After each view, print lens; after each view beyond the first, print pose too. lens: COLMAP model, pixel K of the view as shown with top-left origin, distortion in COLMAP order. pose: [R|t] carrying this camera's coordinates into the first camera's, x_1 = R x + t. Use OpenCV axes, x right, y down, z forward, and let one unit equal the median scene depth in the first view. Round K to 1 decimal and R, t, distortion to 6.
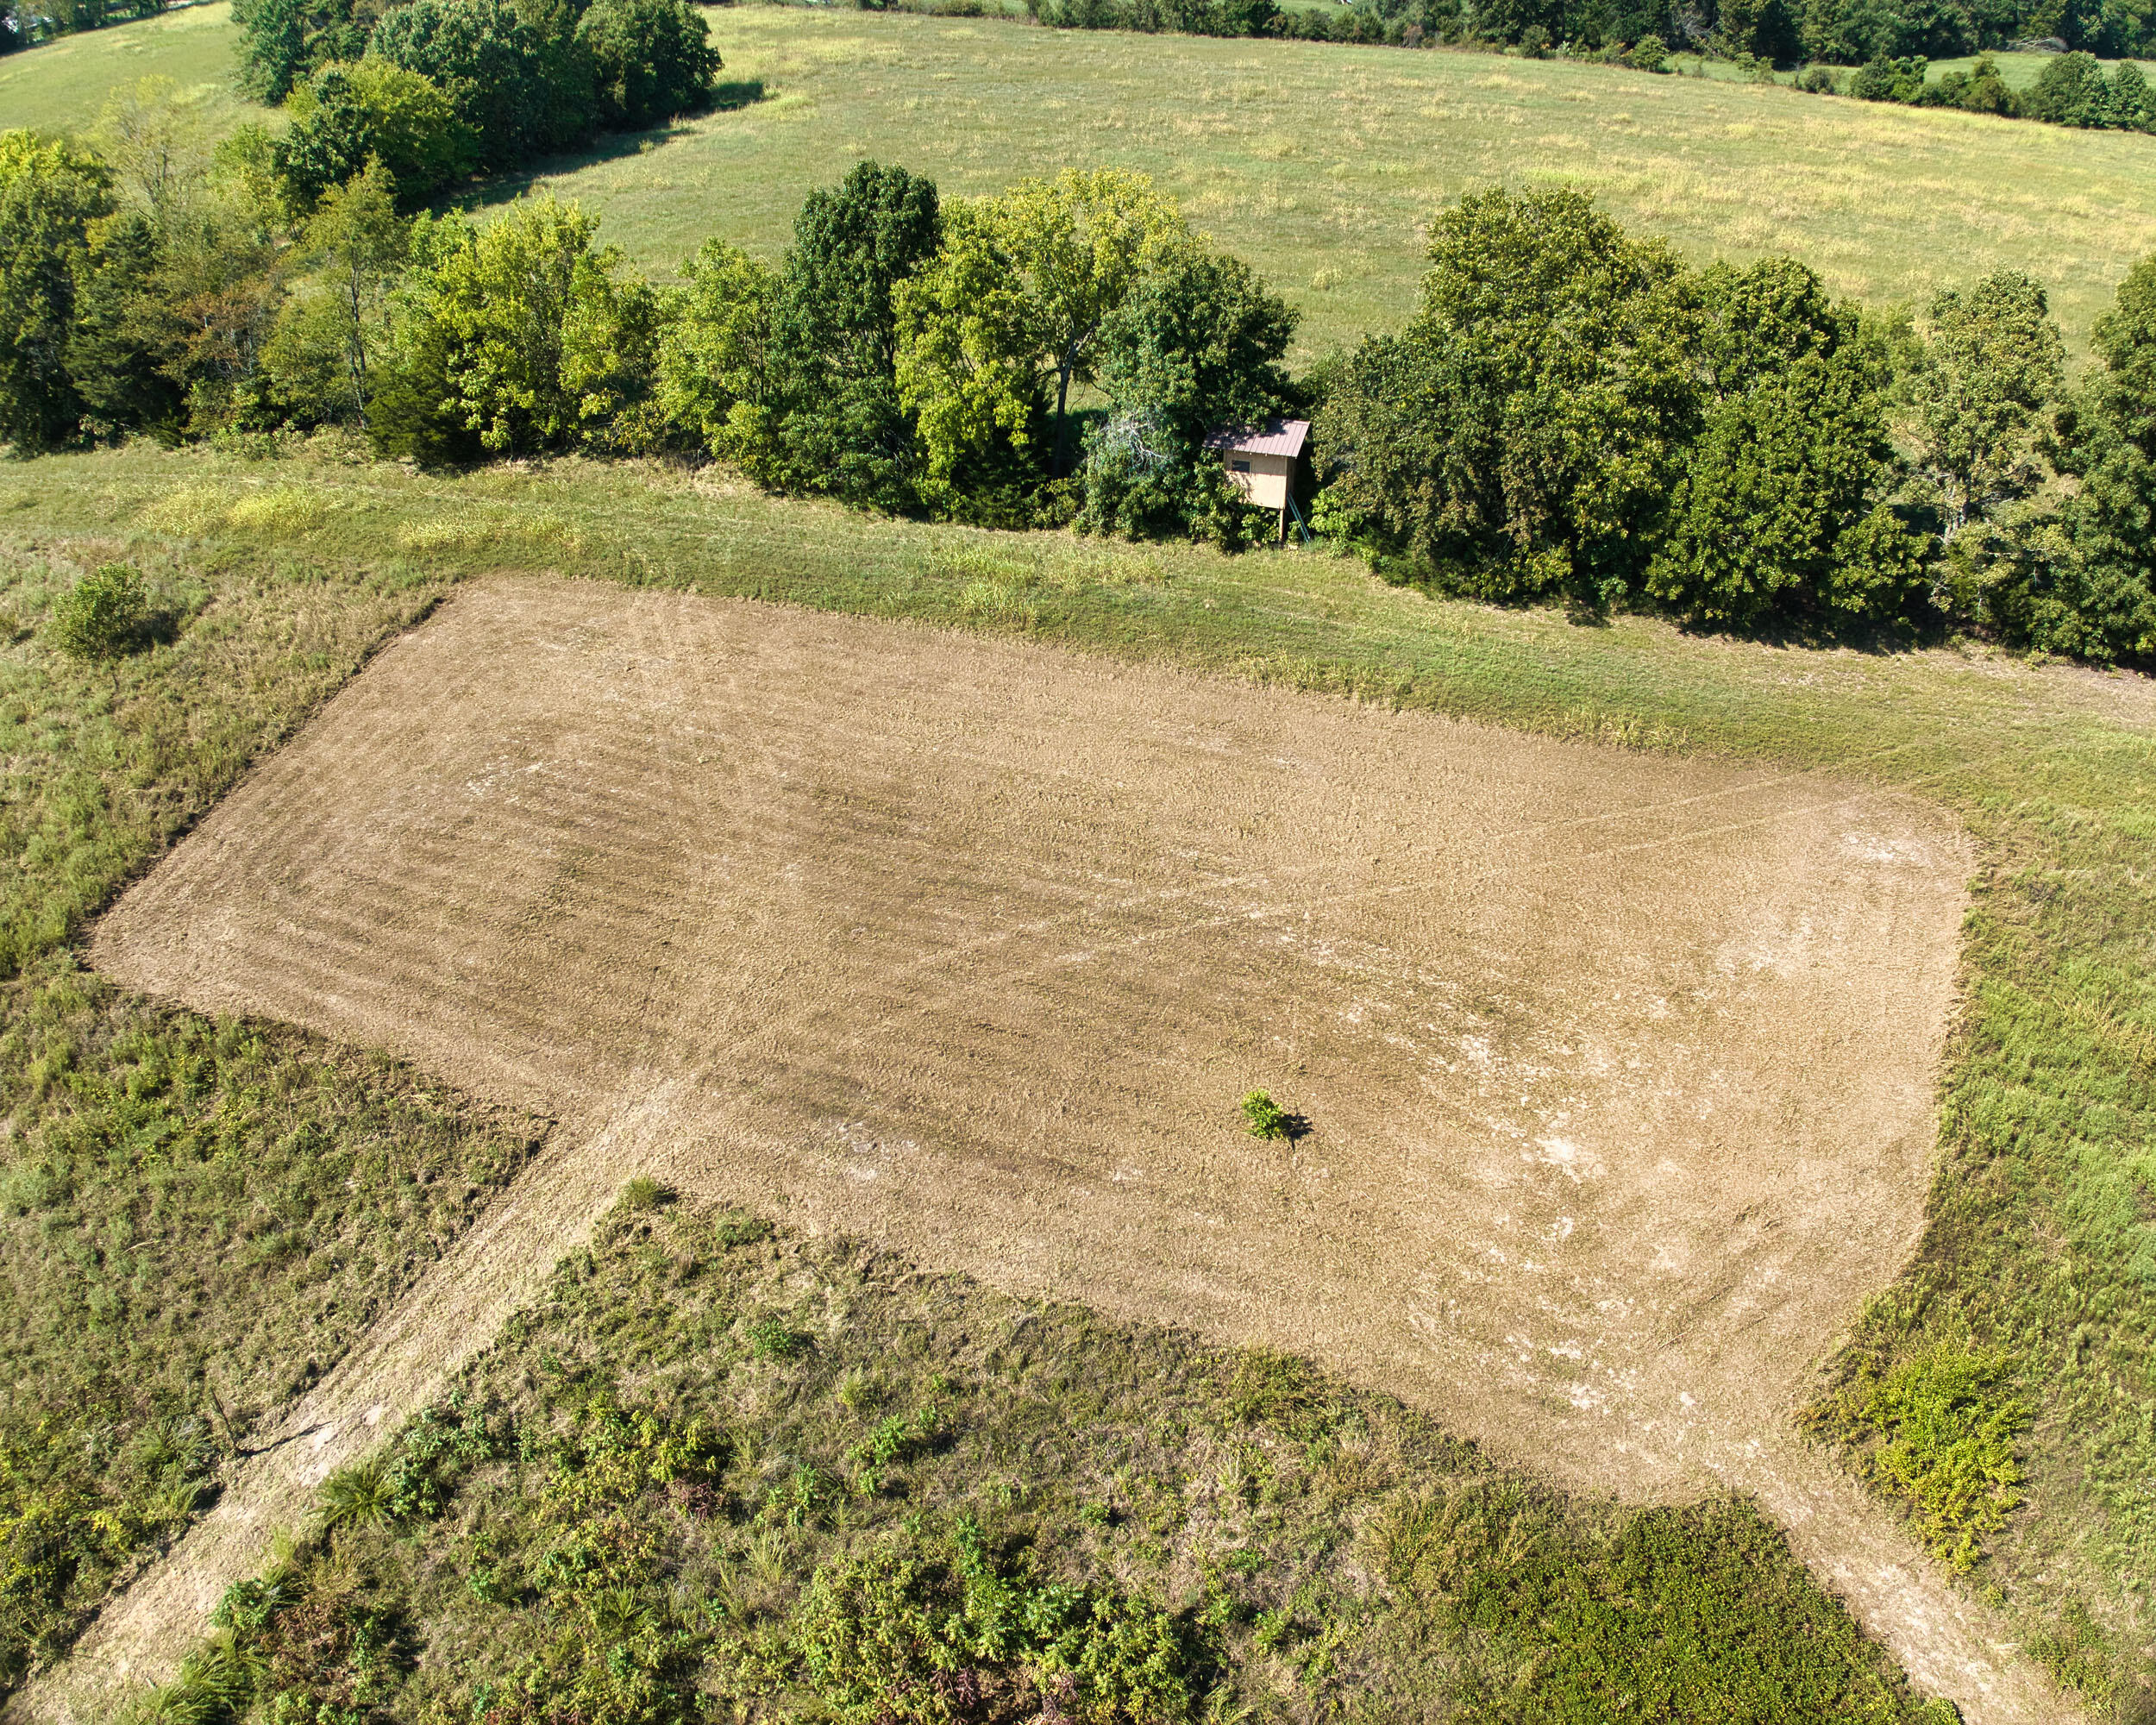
lens RADIAL K [[1635.1, 0, 1089.7], [0, 1635.1, 860.7], [0, 0, 1]] dist [-0.114595, -0.009281]
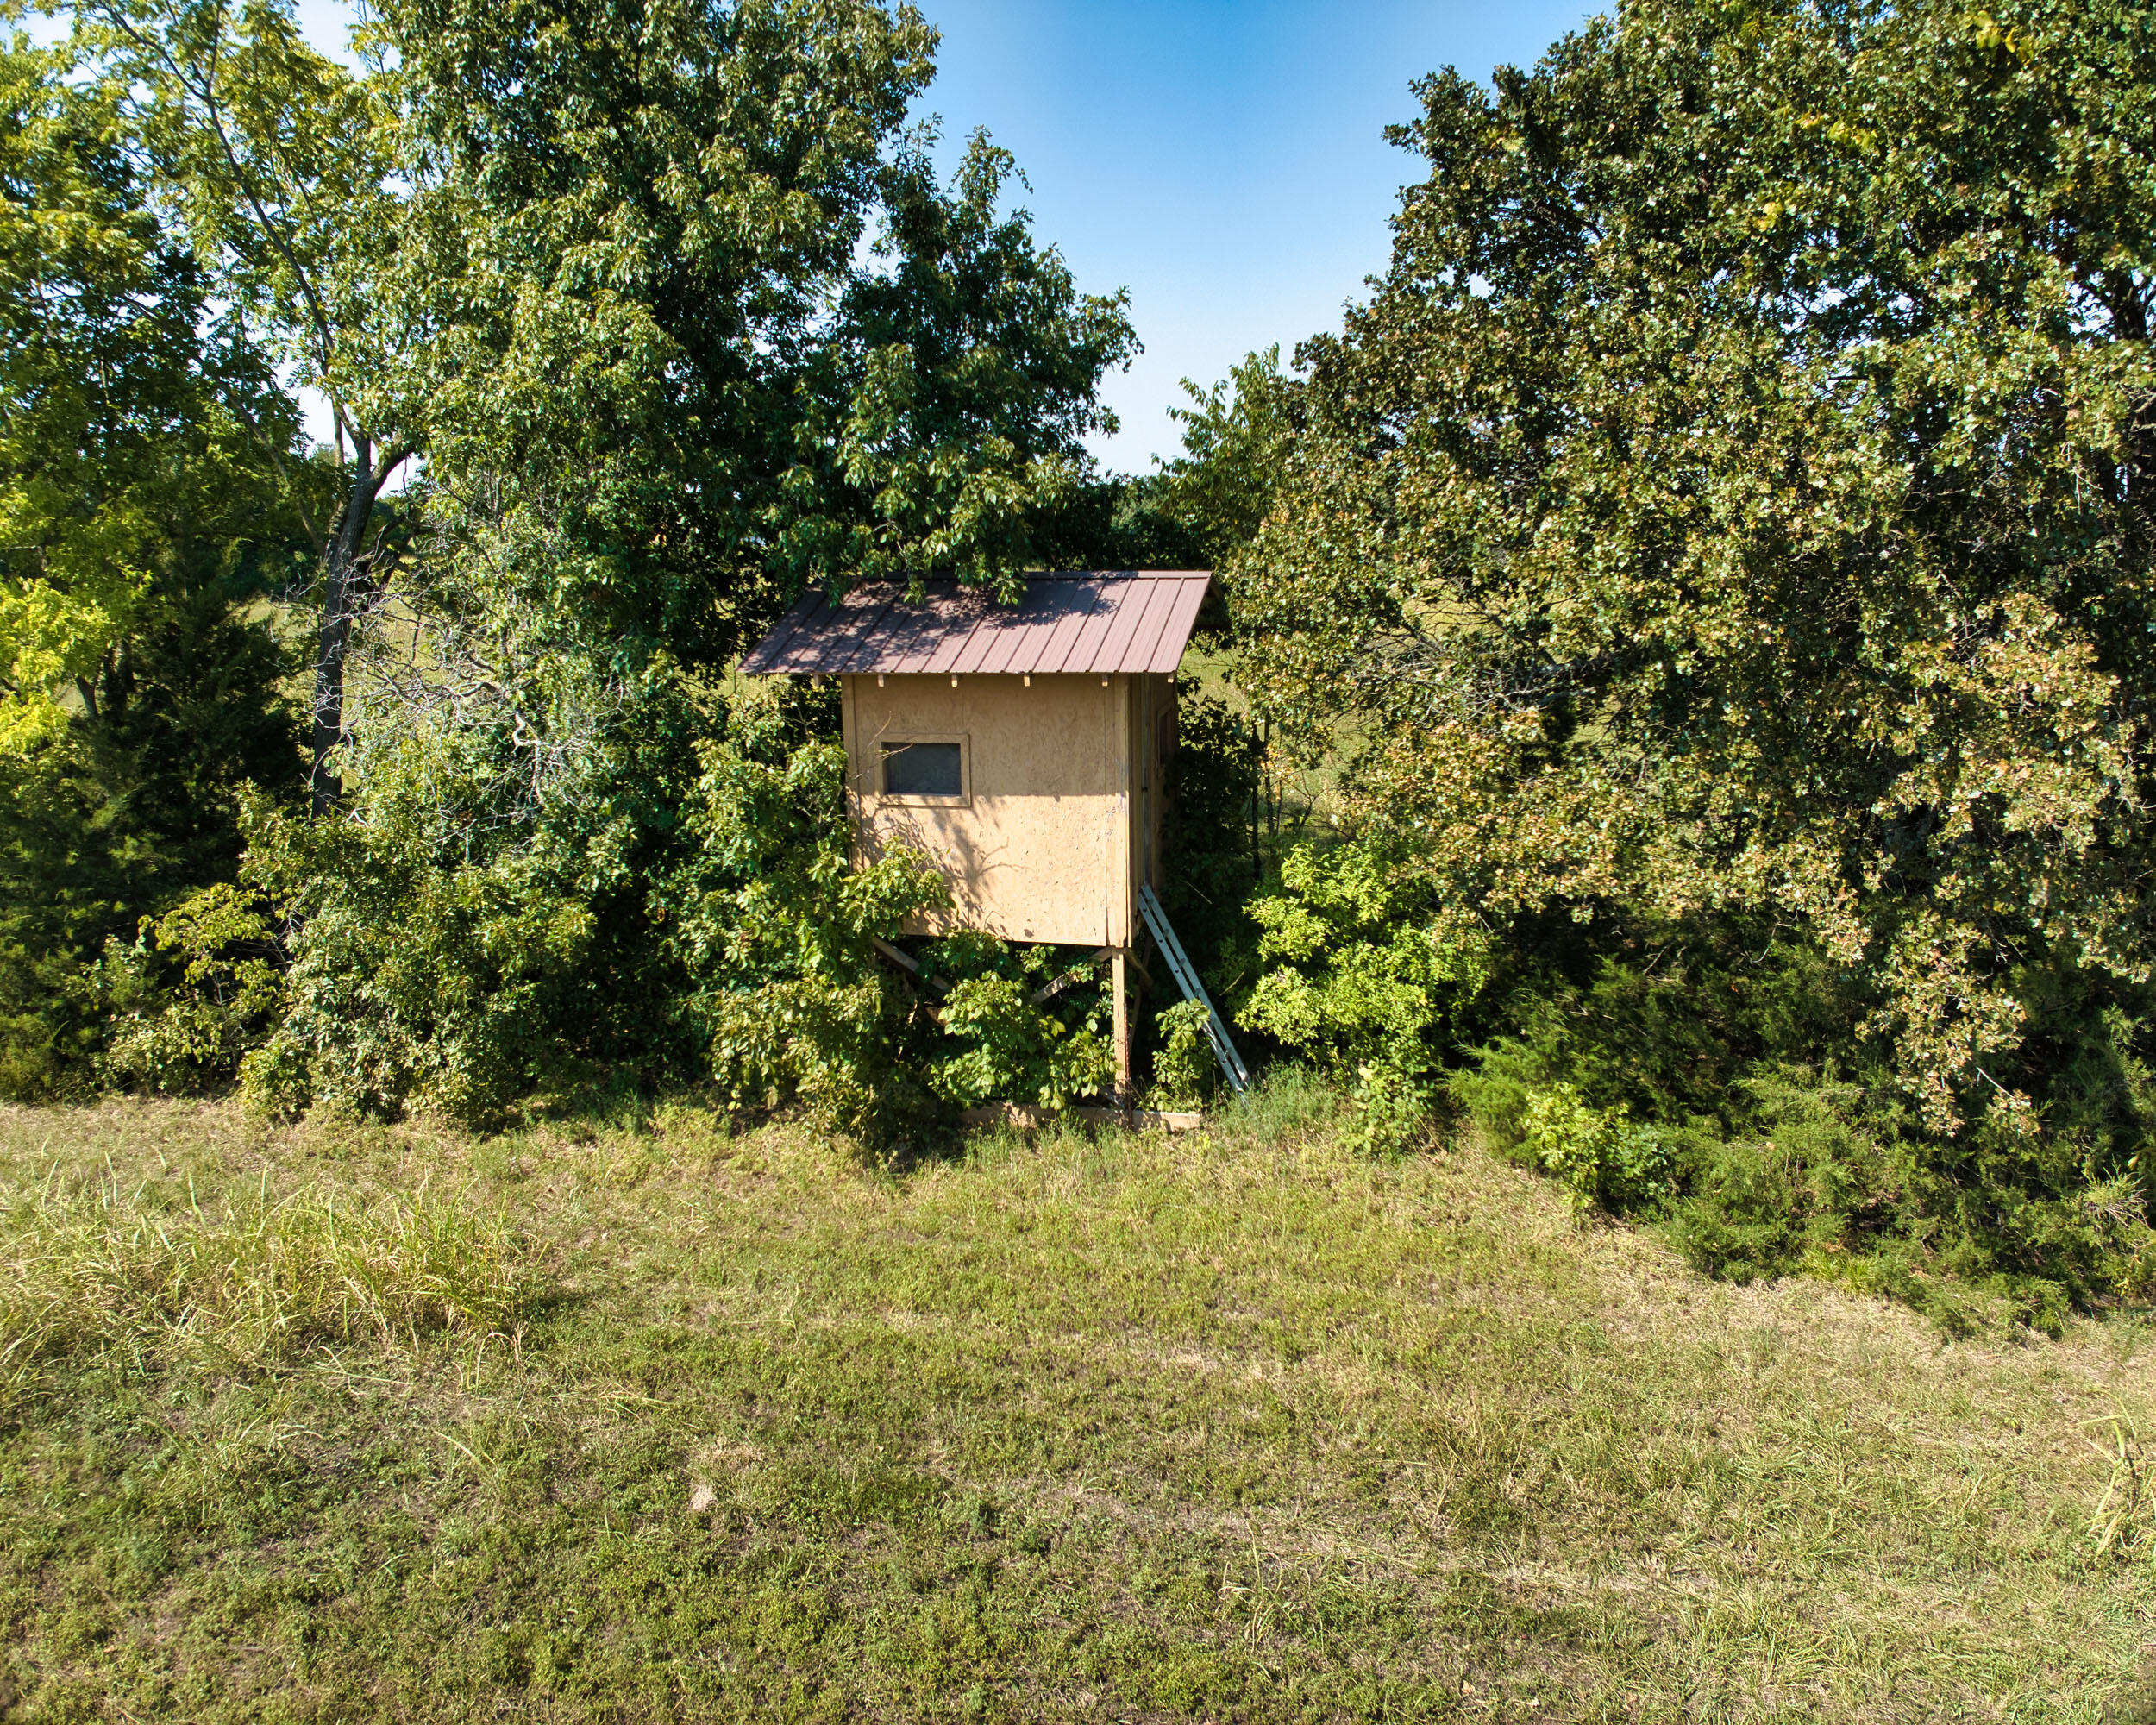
lens RADIAL K [[1619.0, 0, 1081.2], [0, 1619.0, 867.6], [0, 0, 1]] dist [-0.103662, -0.012872]
pose [[0.993846, -0.035126, 0.105056, 0.089972], [0.070660, 0.931415, -0.357034, -0.147913], [-0.085310, 0.362260, 0.928165, 0.788366]]
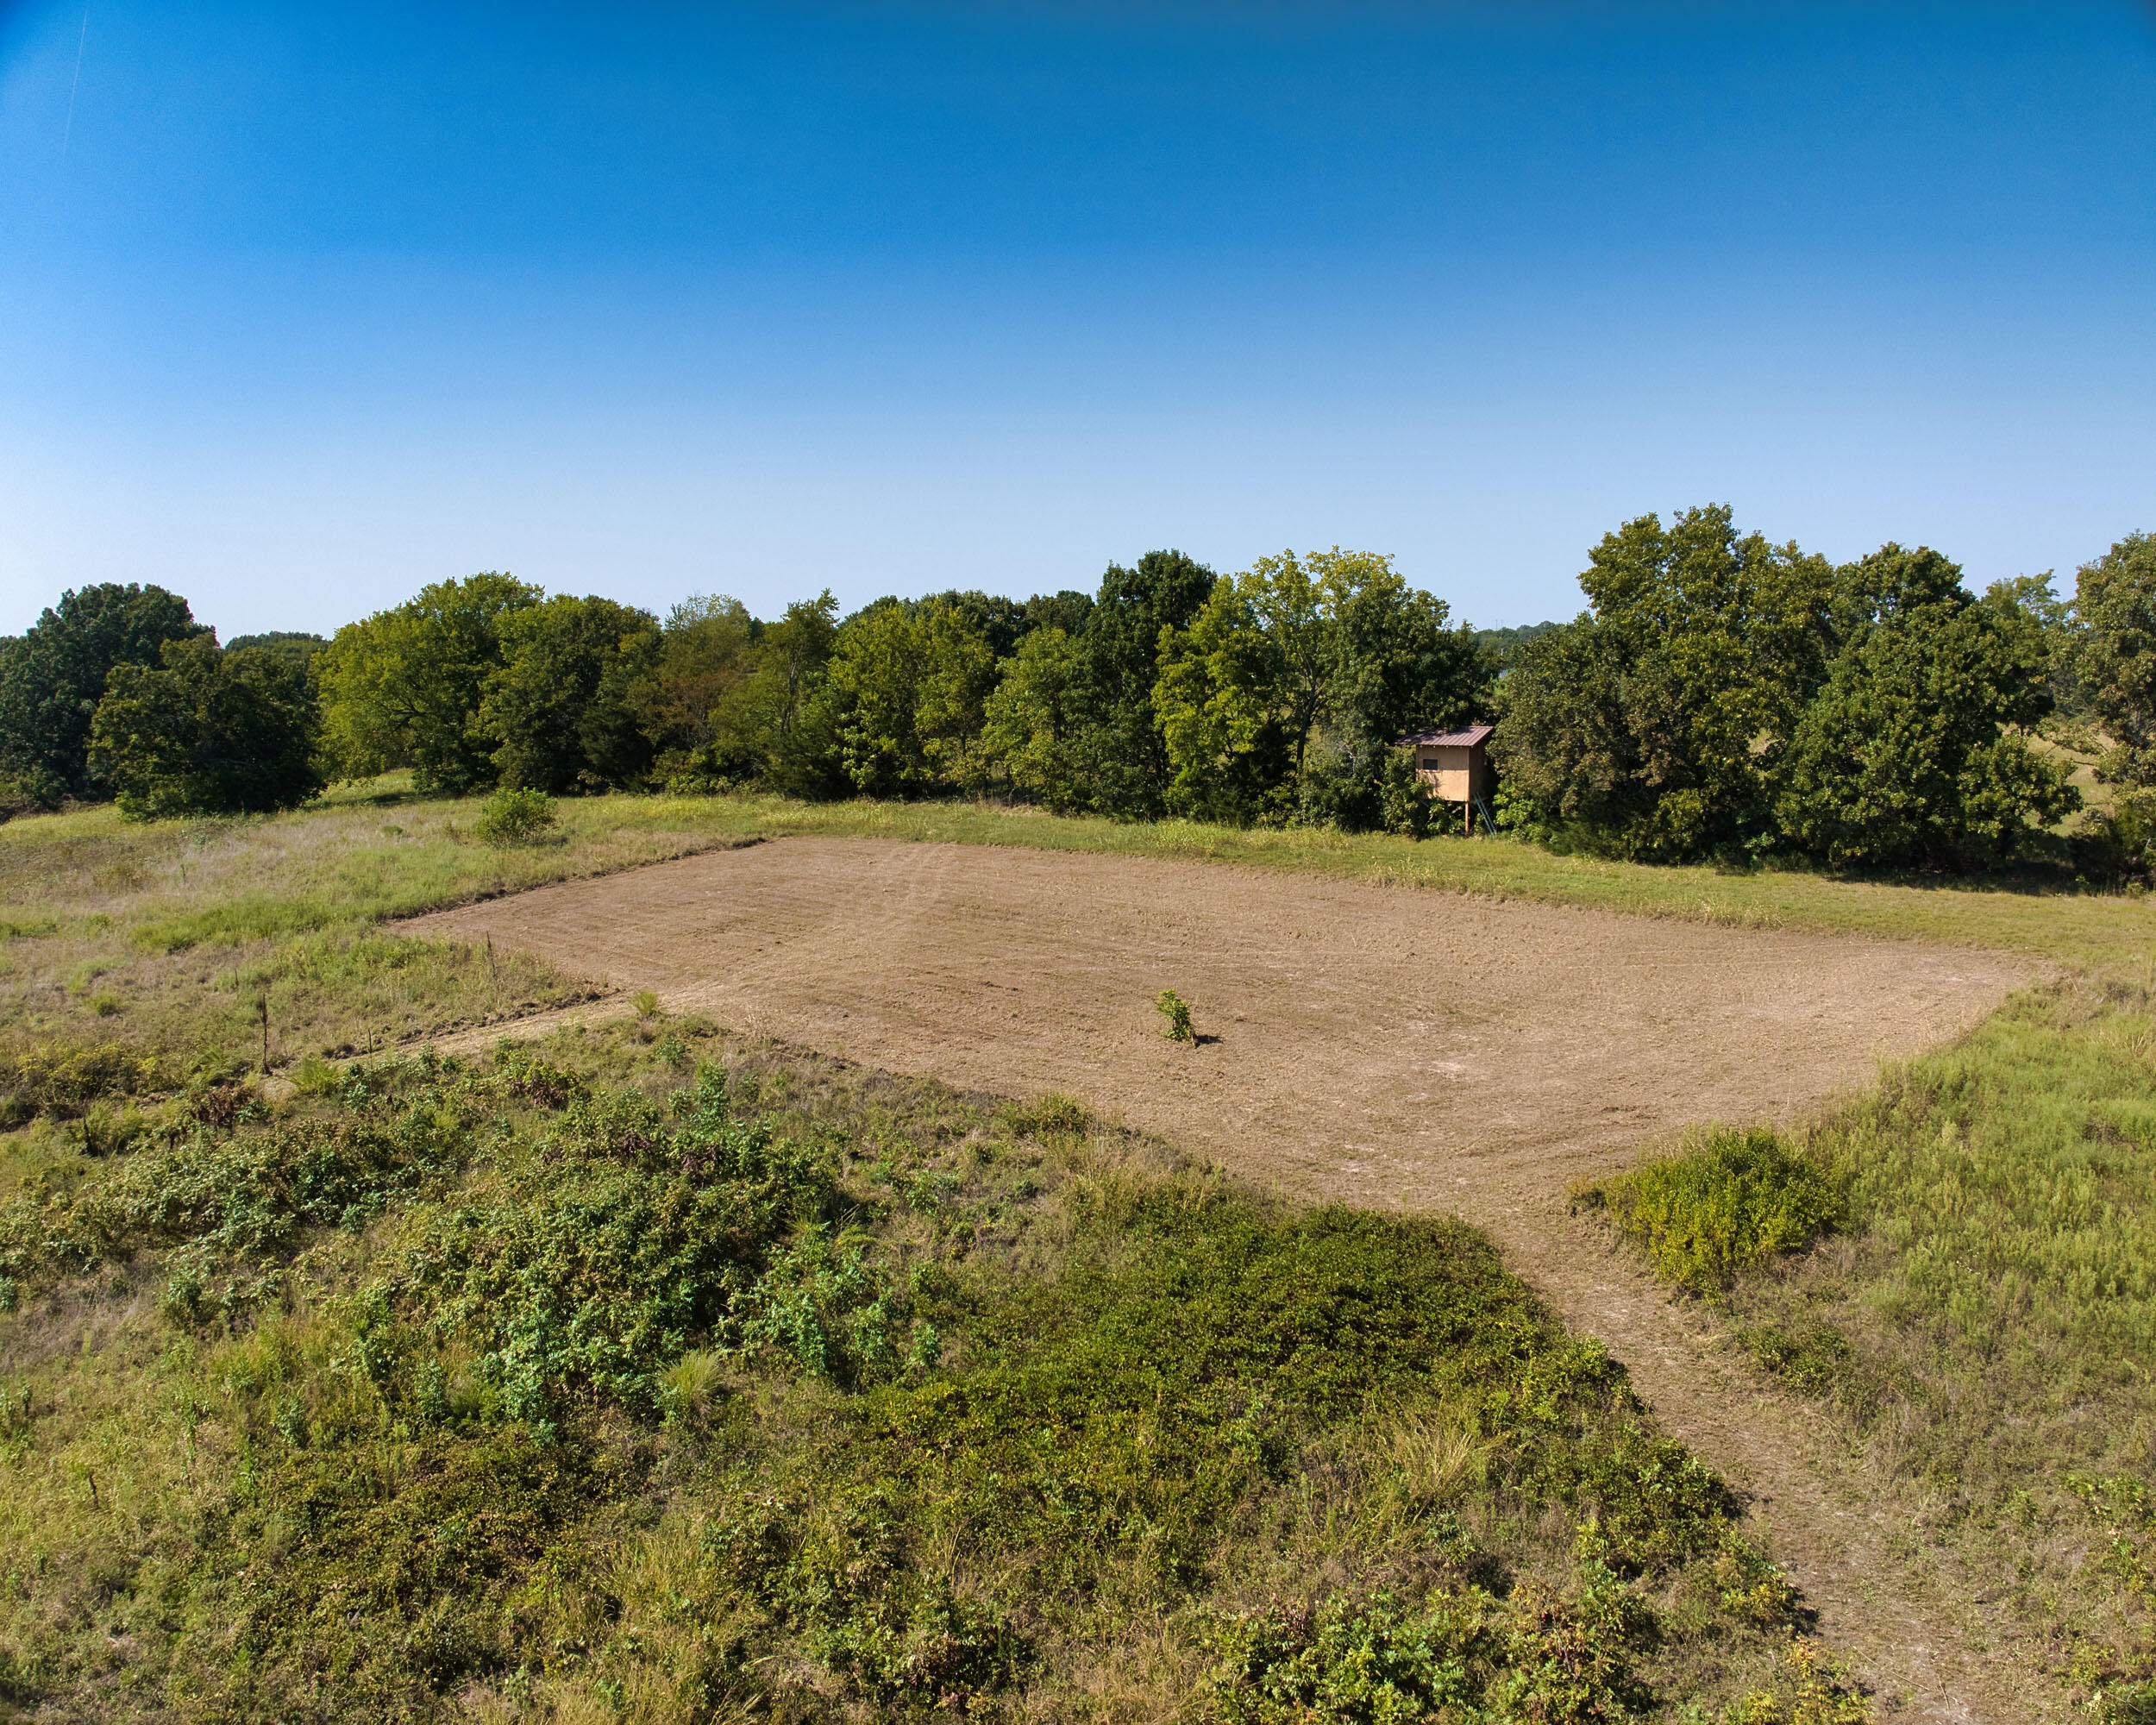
lens RADIAL K [[1635.1, 0, 1079.6], [0, 1635.1, 861.2], [0, 0, 1]] dist [-0.114595, -0.009281]
pose [[0.936871, 0.035273, -0.347893, 0.255511], [-0.185869, 0.892943, -0.410007, 0.315050], [0.296186, 0.448786, 0.843128, 0.018224]]
